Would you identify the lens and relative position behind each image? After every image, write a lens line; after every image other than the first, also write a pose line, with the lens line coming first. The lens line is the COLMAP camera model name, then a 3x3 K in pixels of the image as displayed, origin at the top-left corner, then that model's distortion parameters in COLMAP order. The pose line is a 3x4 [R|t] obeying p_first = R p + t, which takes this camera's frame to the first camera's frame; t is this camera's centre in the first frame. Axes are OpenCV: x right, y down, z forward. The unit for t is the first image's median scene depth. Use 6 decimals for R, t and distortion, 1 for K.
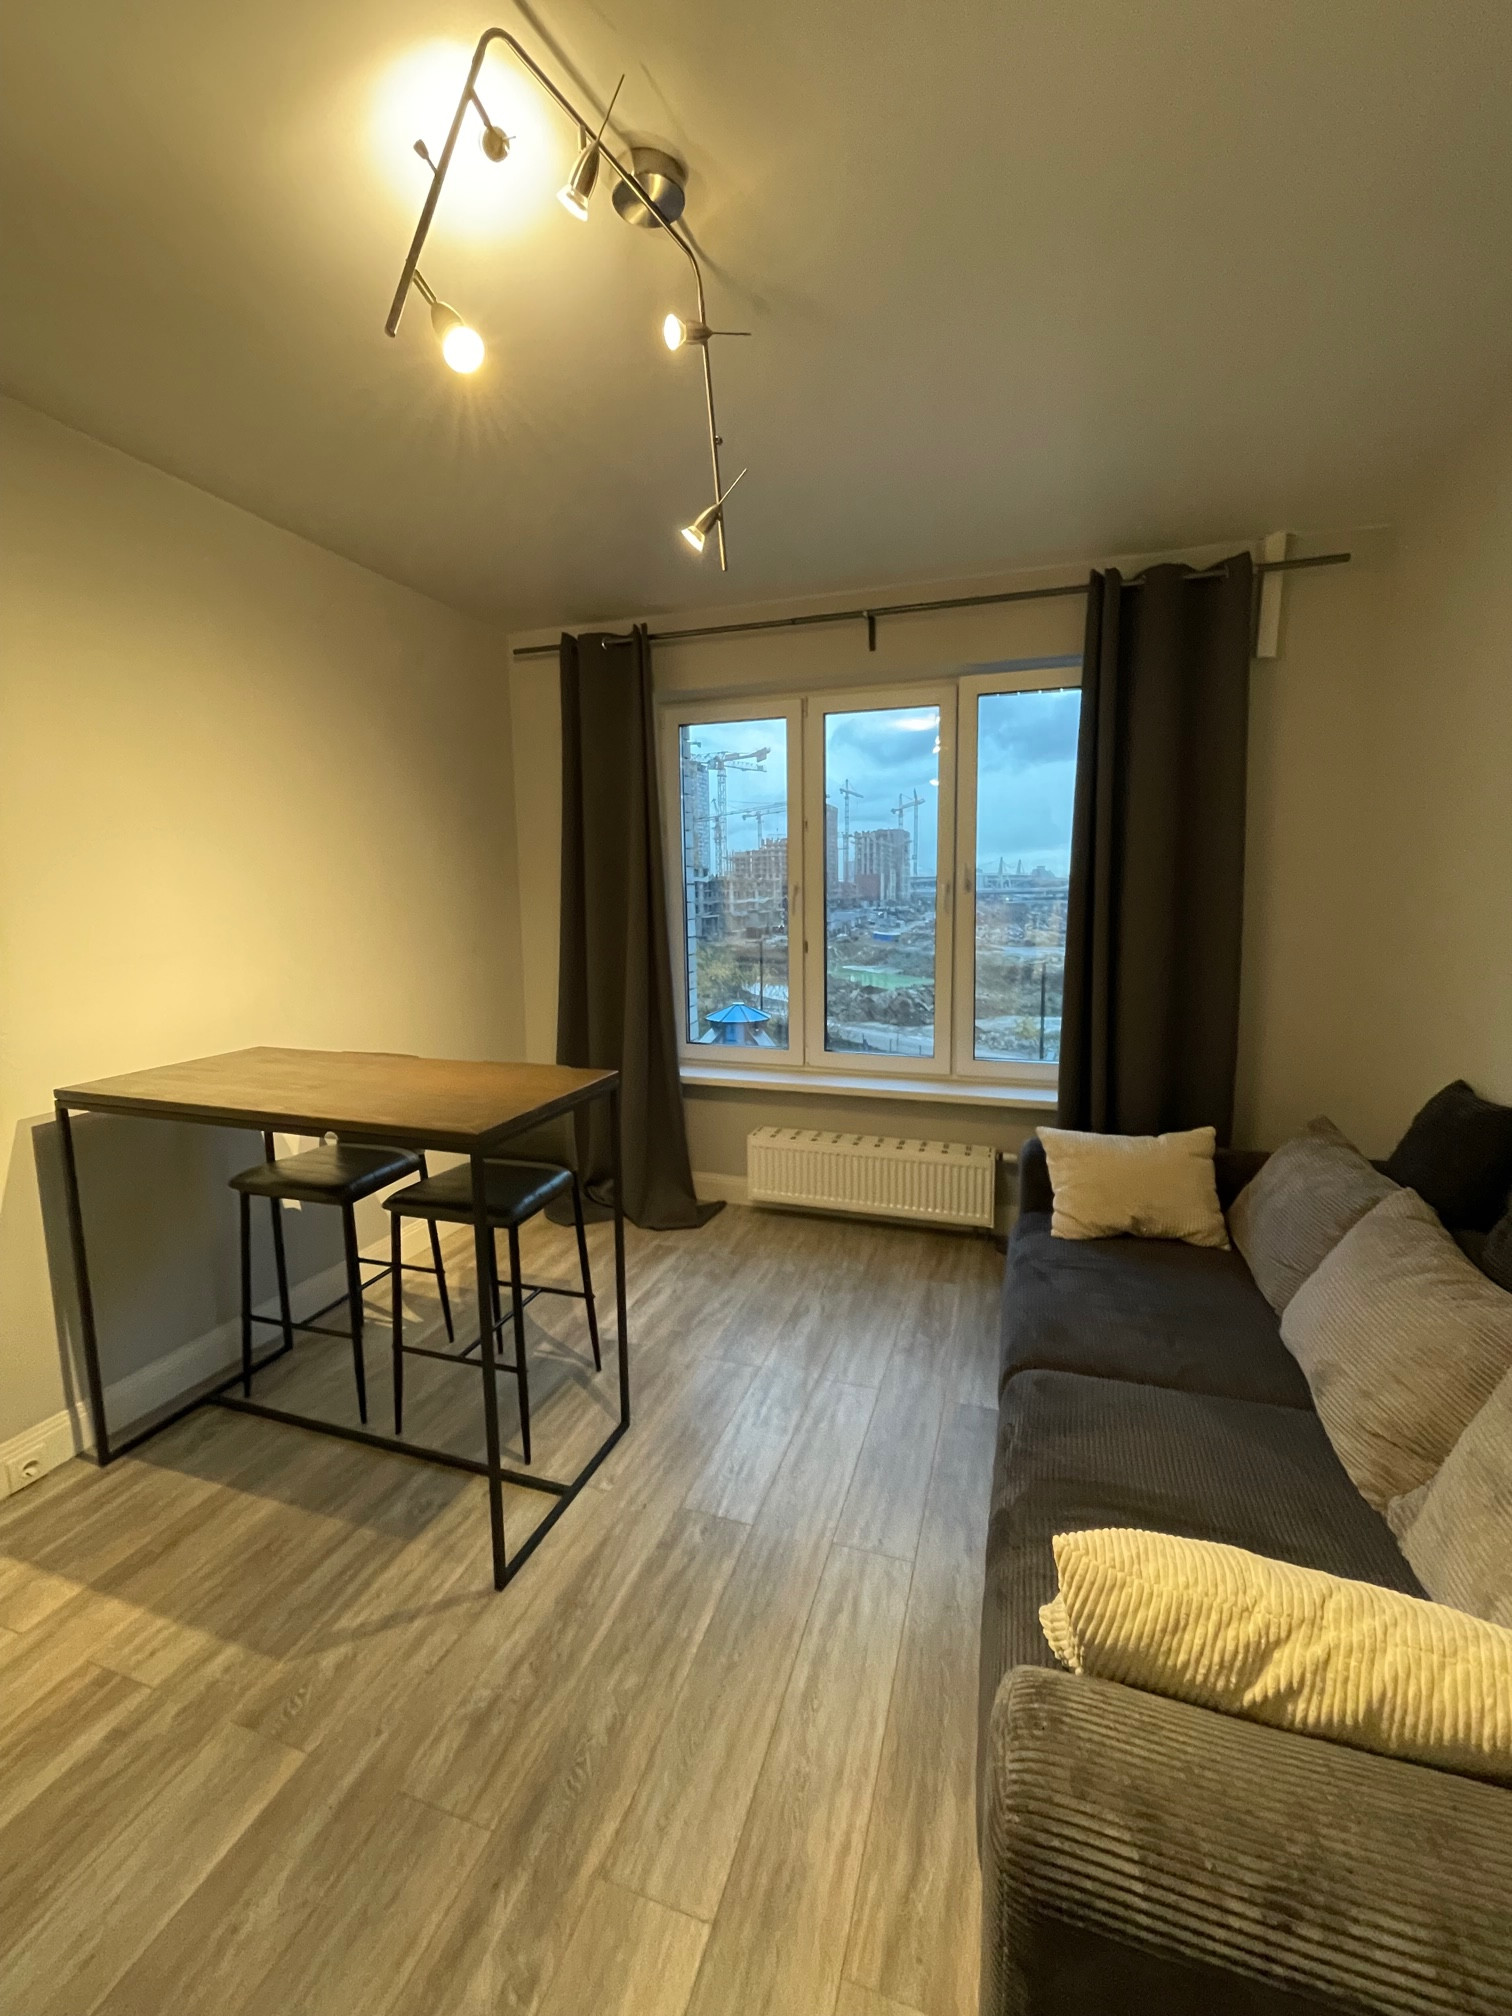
lens RADIAL K [[810.0, 0, 757.5], [0, 810.0, 999.7], [0, 0, 1]] dist [-0.011462, -0.000317]
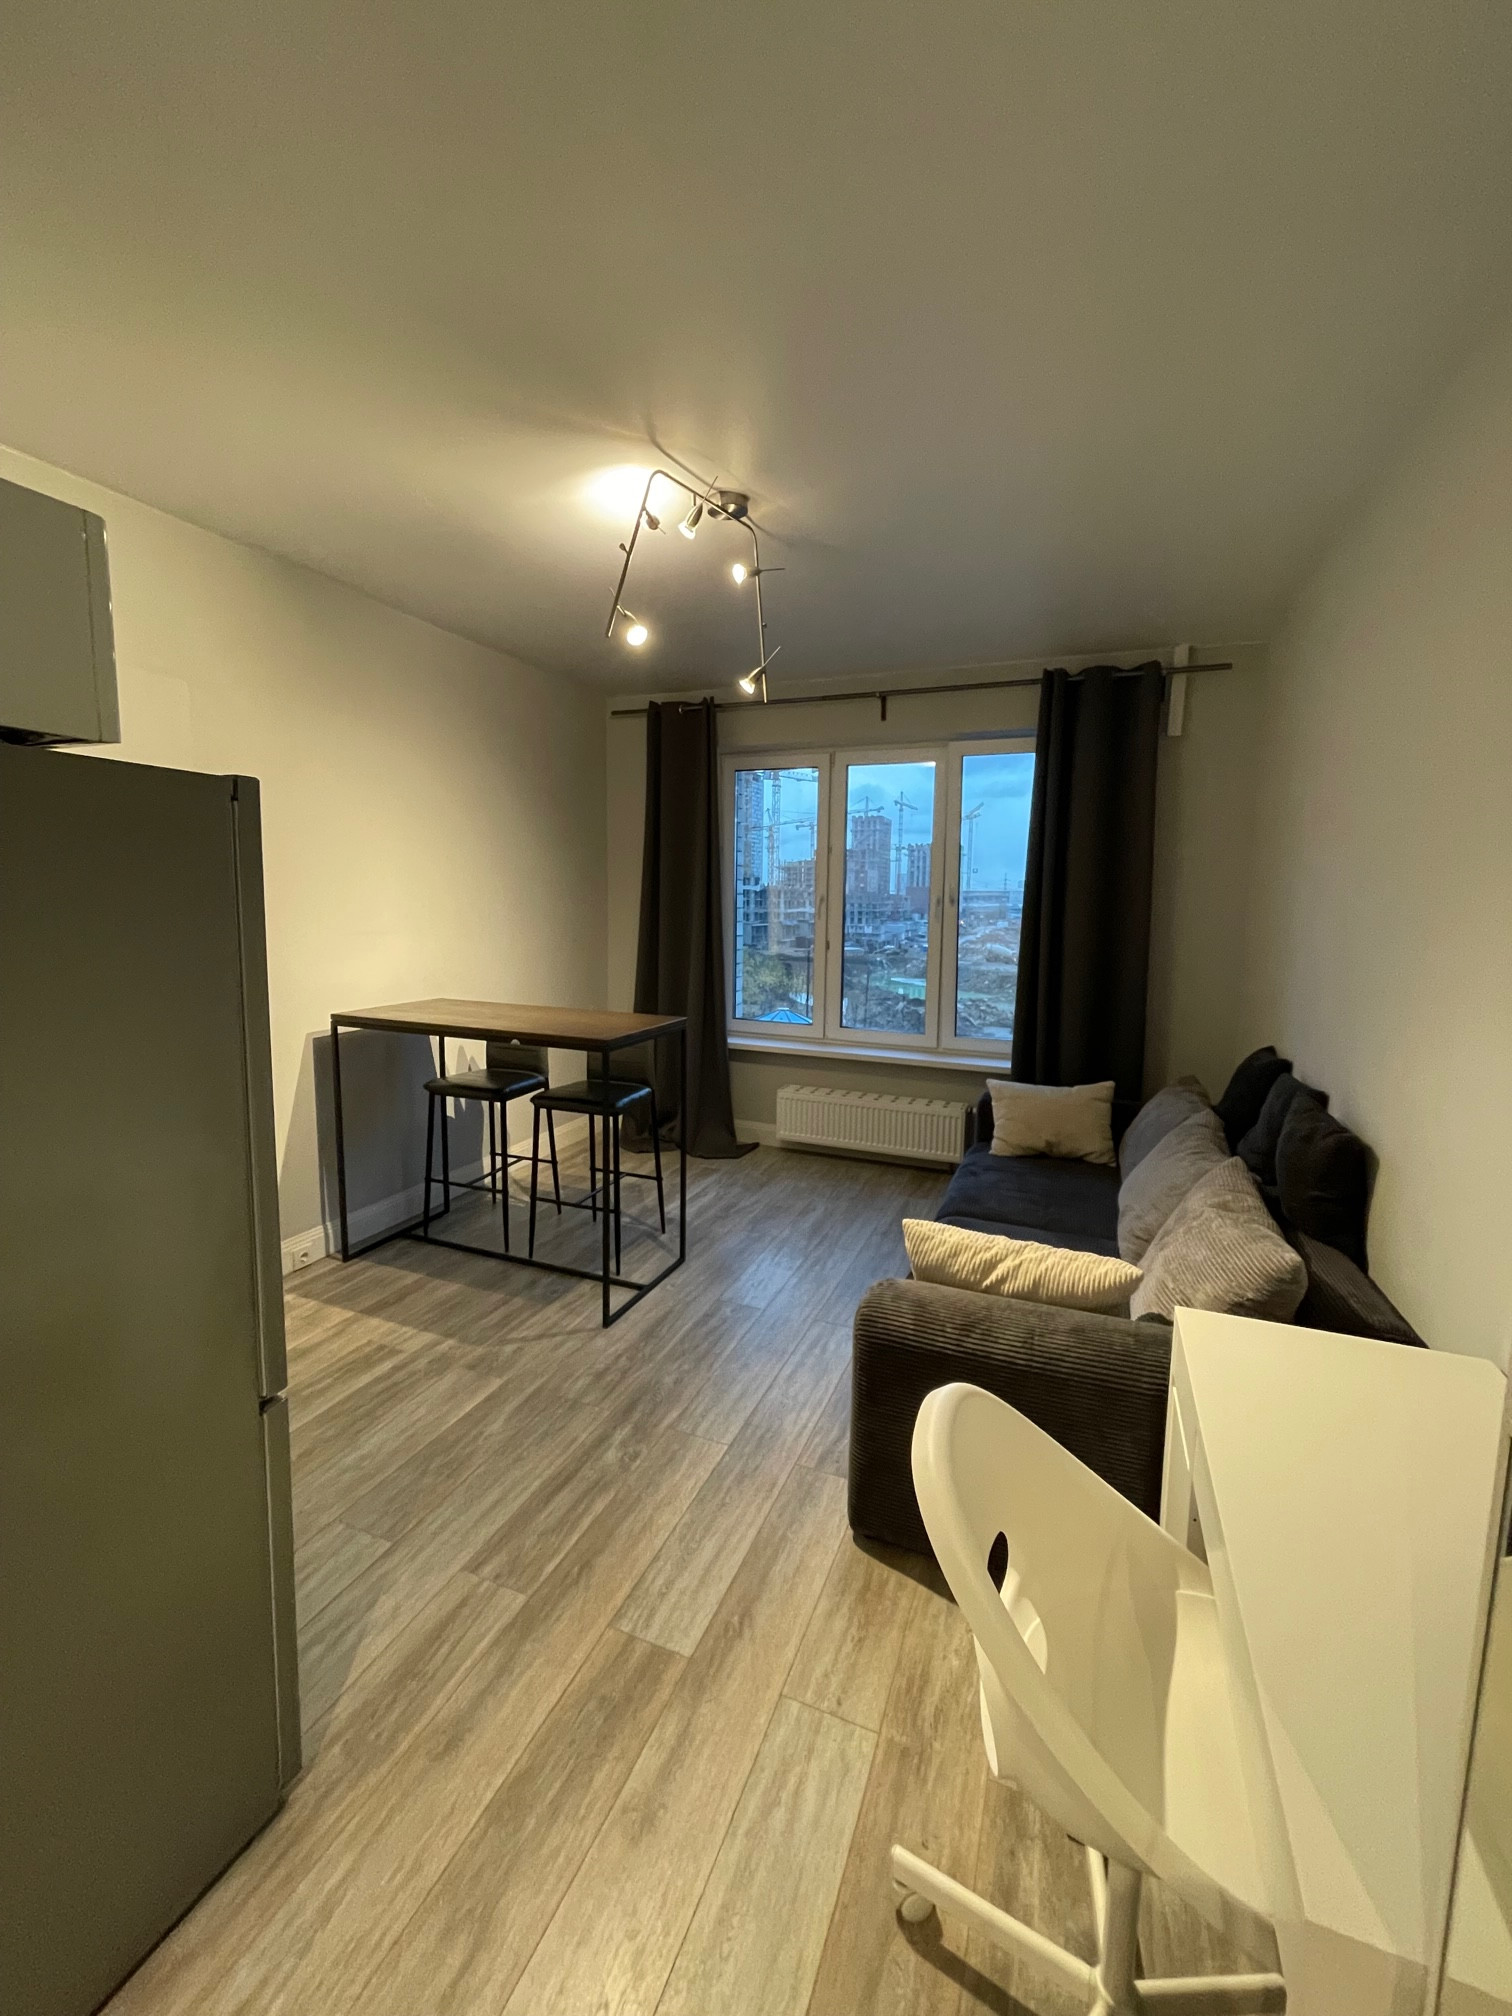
lens RADIAL K [[810.0, 0, 755.3], [0, 810.0, 1001.3], [0, 0, 1]] dist [-0.011462, -0.000317]
pose [[0.997532, 0.033967, -0.061455, 0.040764], [-0.034536, 0.999370, -0.008236, 0.058494], [0.061136, 0.010338, 0.998076, -0.435750]]
